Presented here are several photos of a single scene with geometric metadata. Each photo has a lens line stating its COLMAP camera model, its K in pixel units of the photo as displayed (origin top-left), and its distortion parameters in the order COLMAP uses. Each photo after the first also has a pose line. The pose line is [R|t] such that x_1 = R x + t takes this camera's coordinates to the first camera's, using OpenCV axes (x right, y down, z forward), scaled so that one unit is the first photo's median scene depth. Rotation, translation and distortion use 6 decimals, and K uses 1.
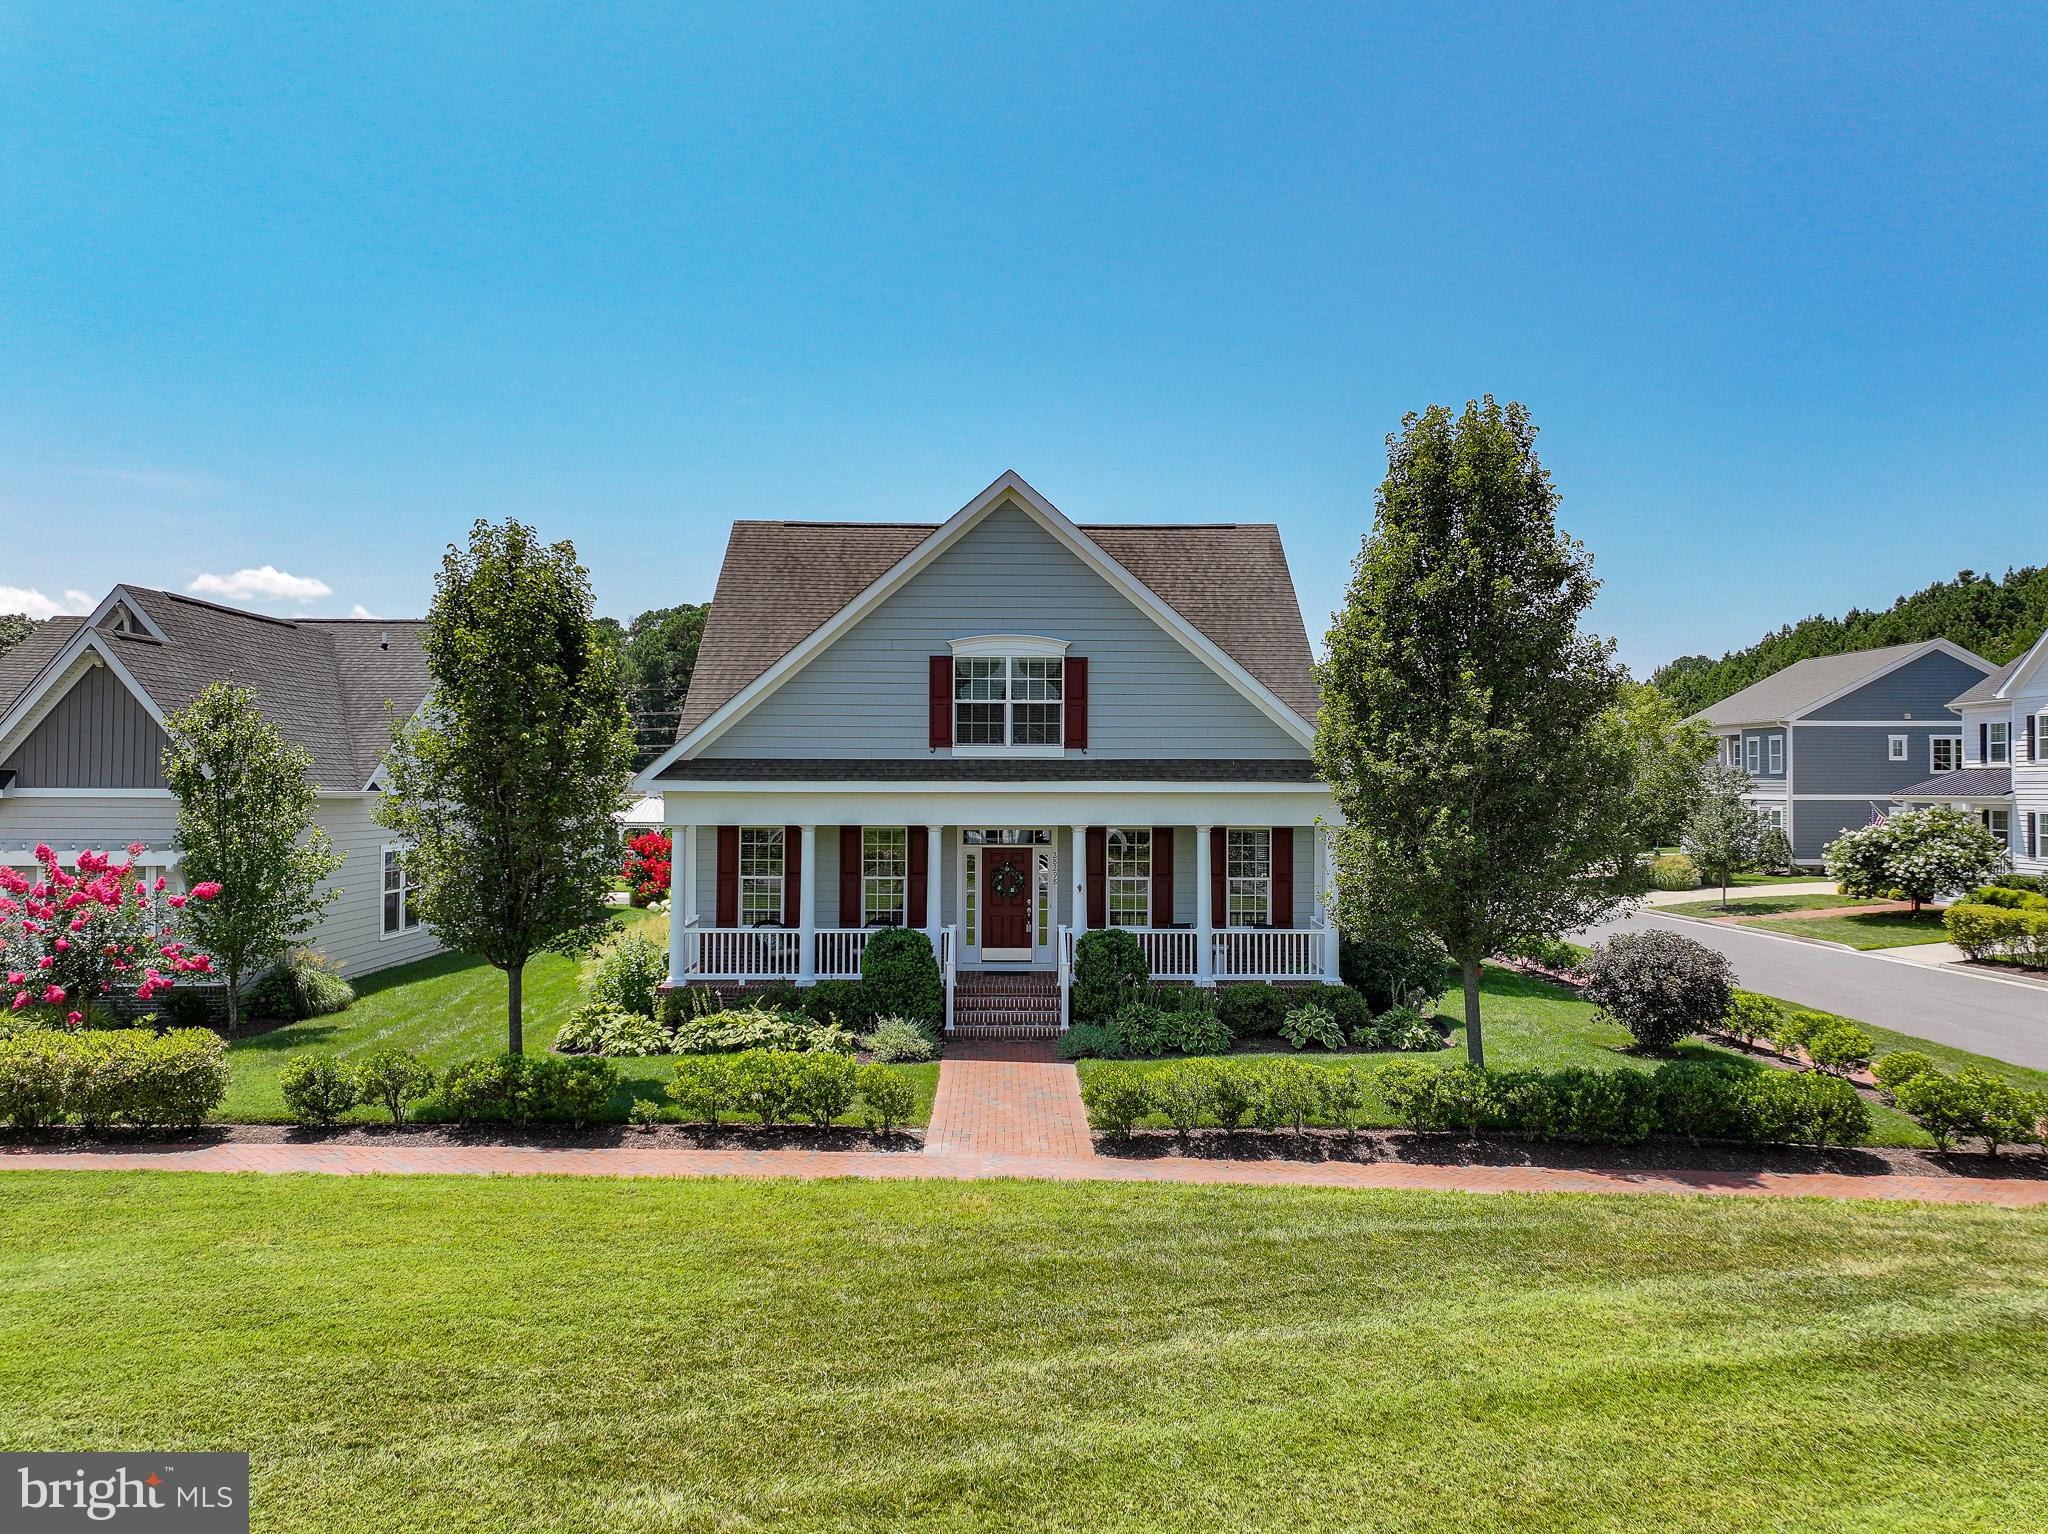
lens RADIAL K [[1433.3, 0, 1029.2], [0, 1433.3, 765.8], [0, 0, 1]] dist [-0.005462, 0.021326]
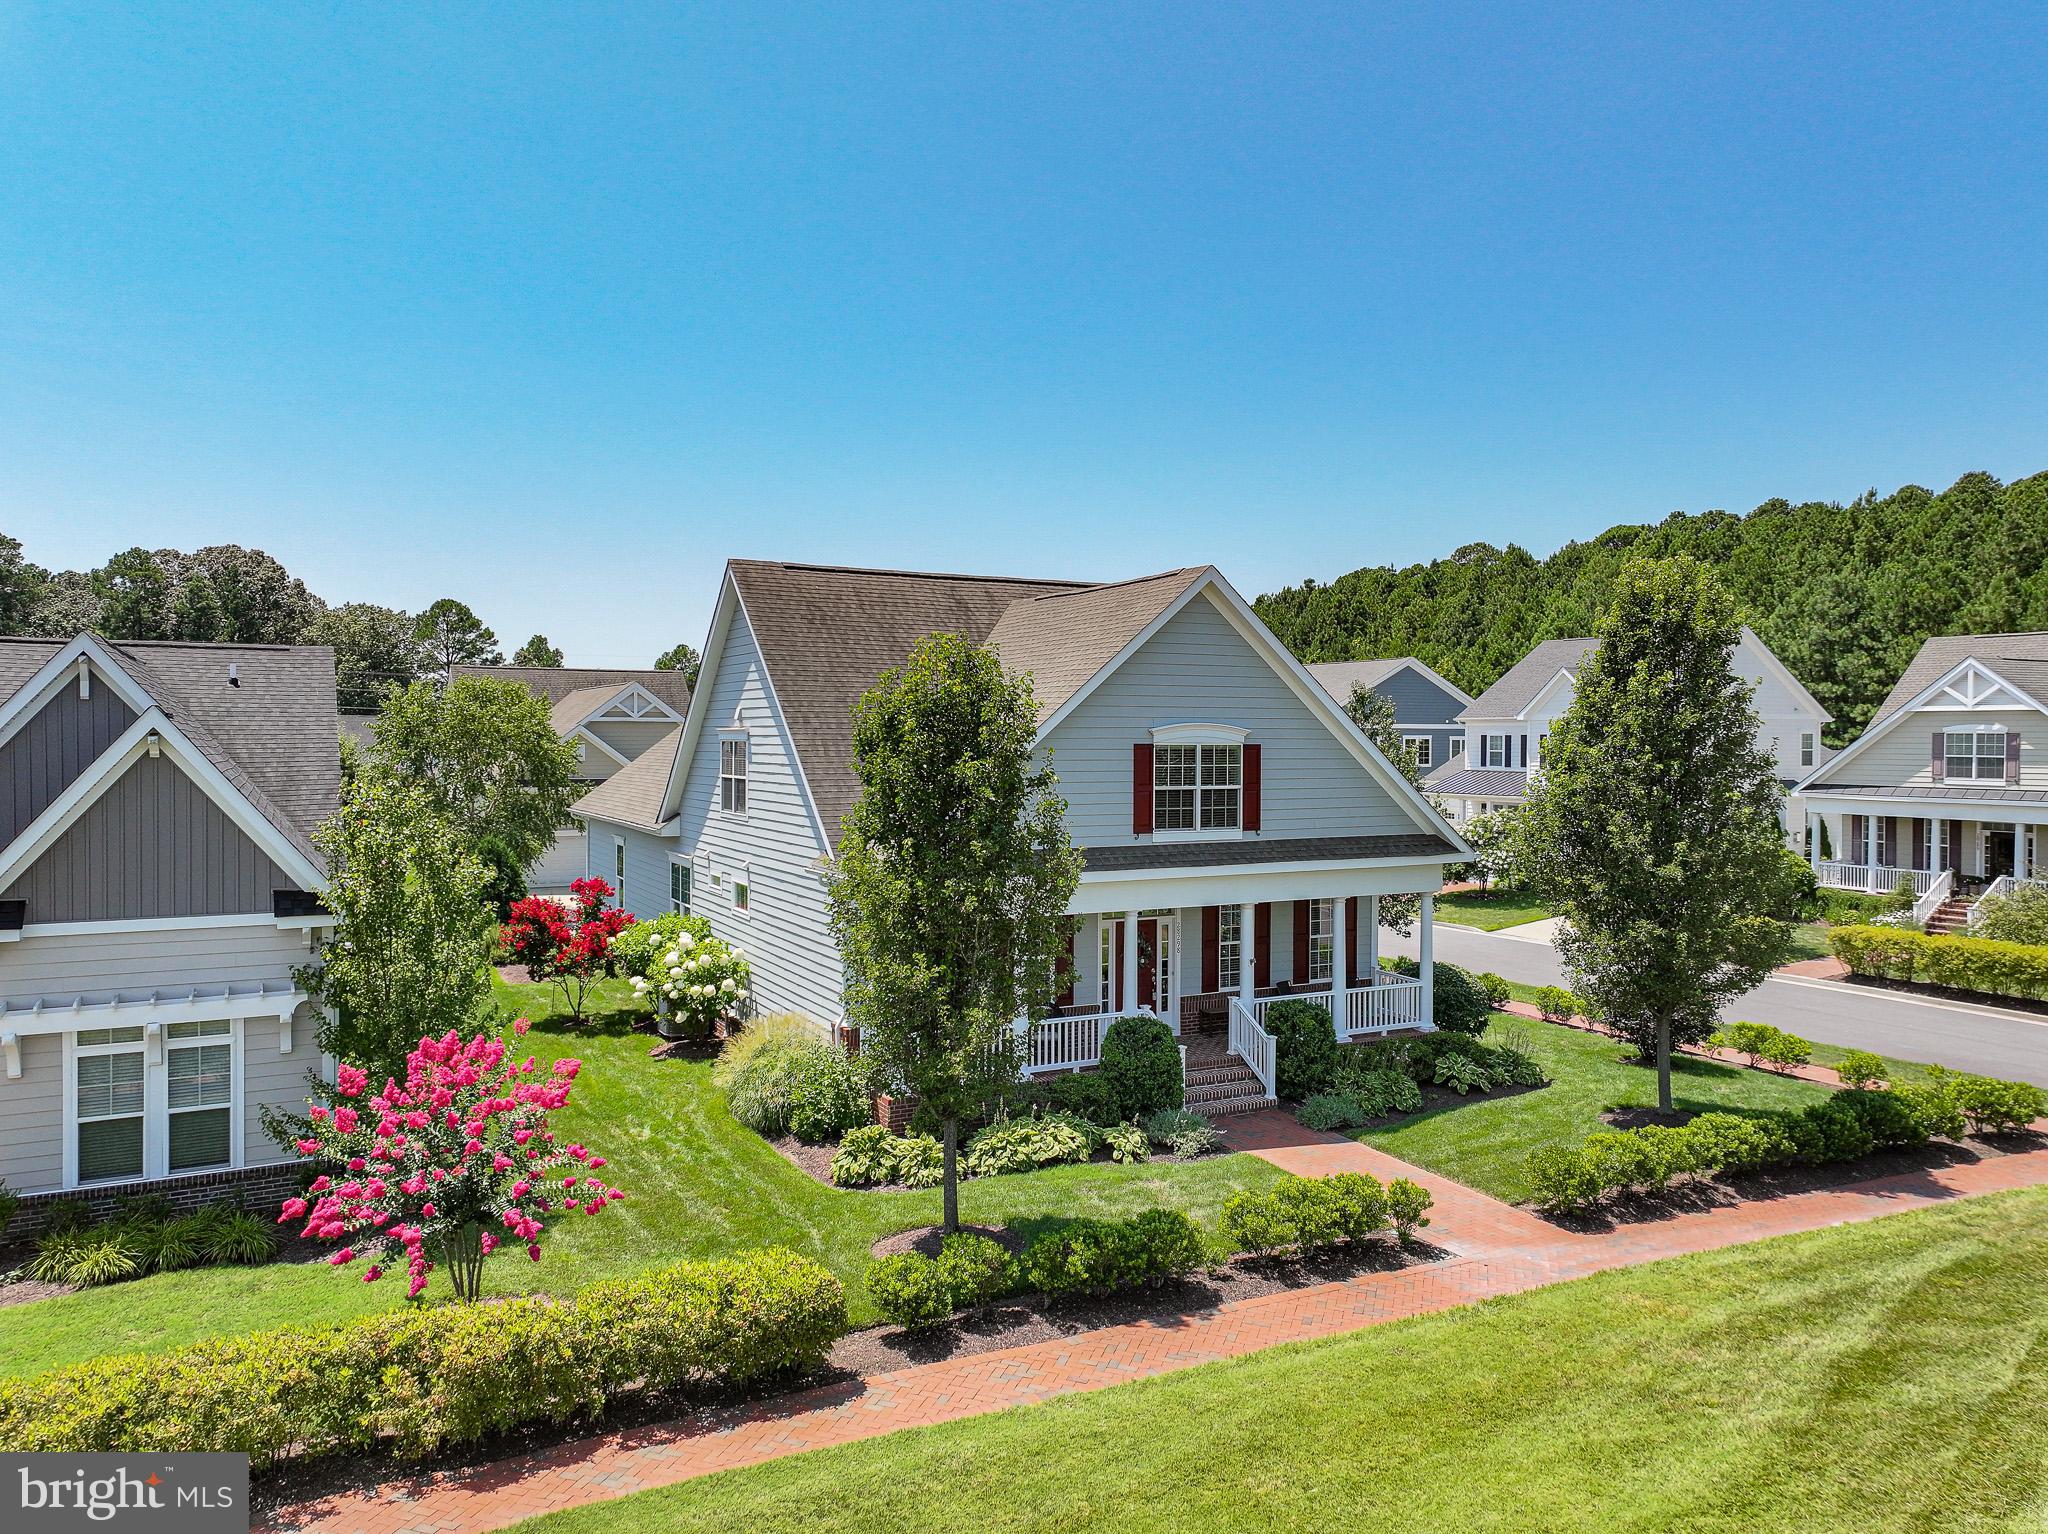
lens RADIAL K [[1433.3, 0, 1030.5], [0, 1433.3, 760.5], [0, 0, 1]] dist [-0.005462, 0.021326]
pose [[0.893662, -0.007027, 0.448685, -0.590337], [-0.006515, 0.999569, 0.028630, -0.093600], [-0.448693, -0.028509, 0.893231, 0.129105]]
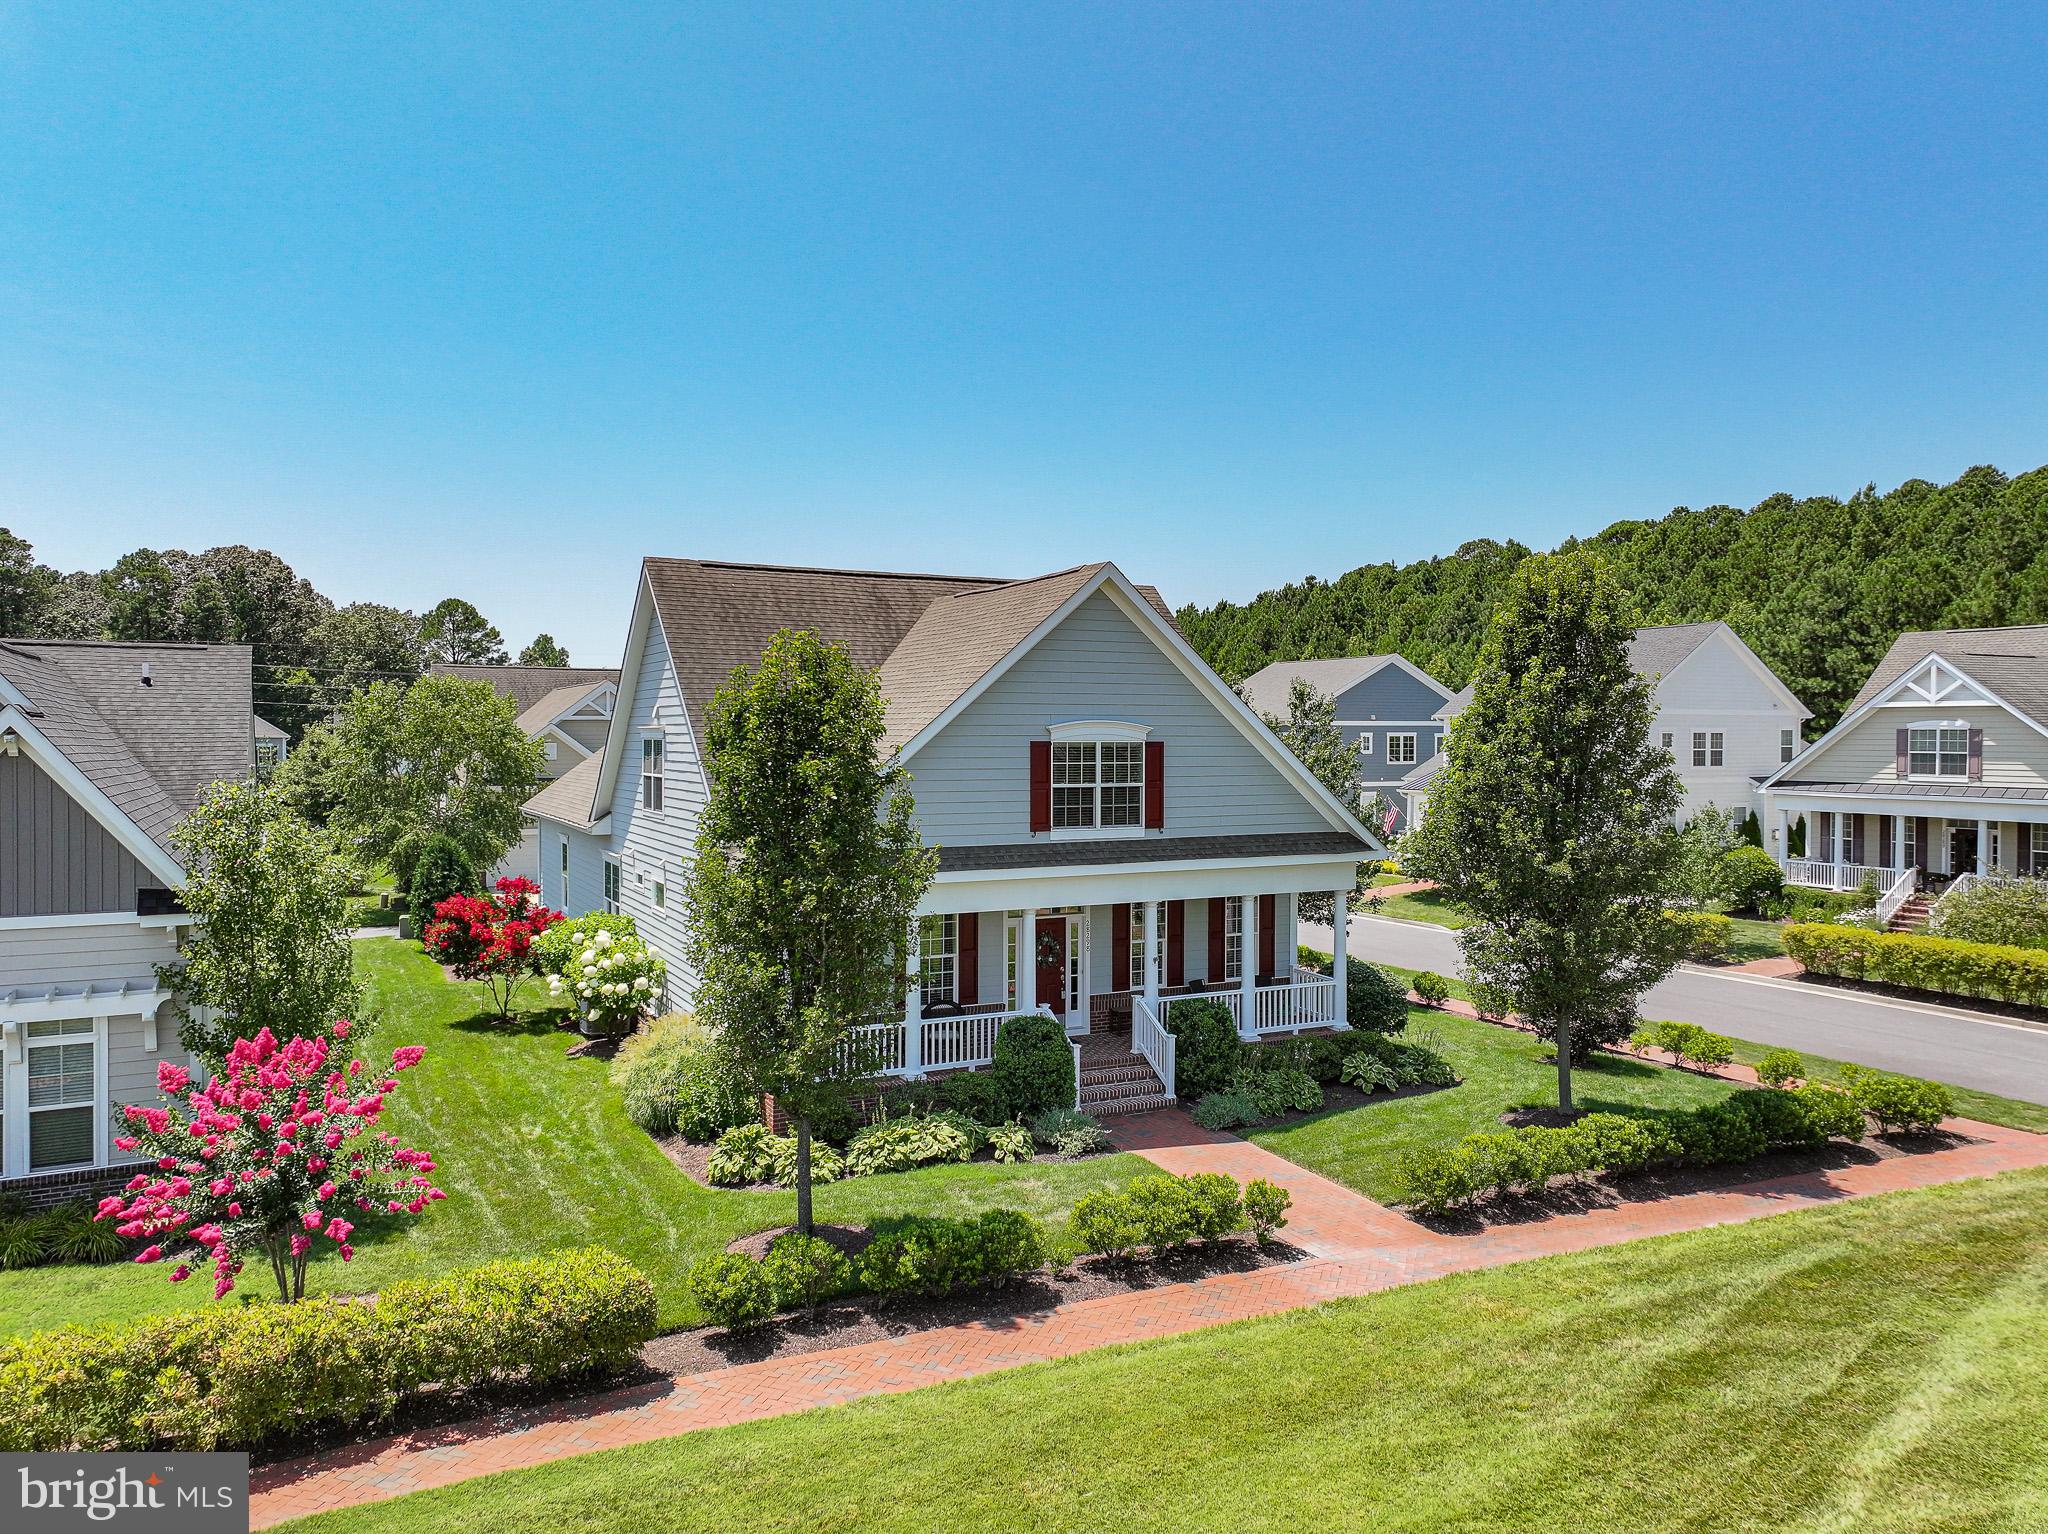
lens RADIAL K [[1433.3, 0, 1030.5], [0, 1433.3, 760.8], [0, 0, 1]] dist [-0.005462, 0.021326]
pose [[0.899261, -0.009203, 0.437315, -0.511255], [-0.004568, 0.999527, 0.030427, -0.093902], [-0.437388, -0.029360, 0.898793, 0.094615]]
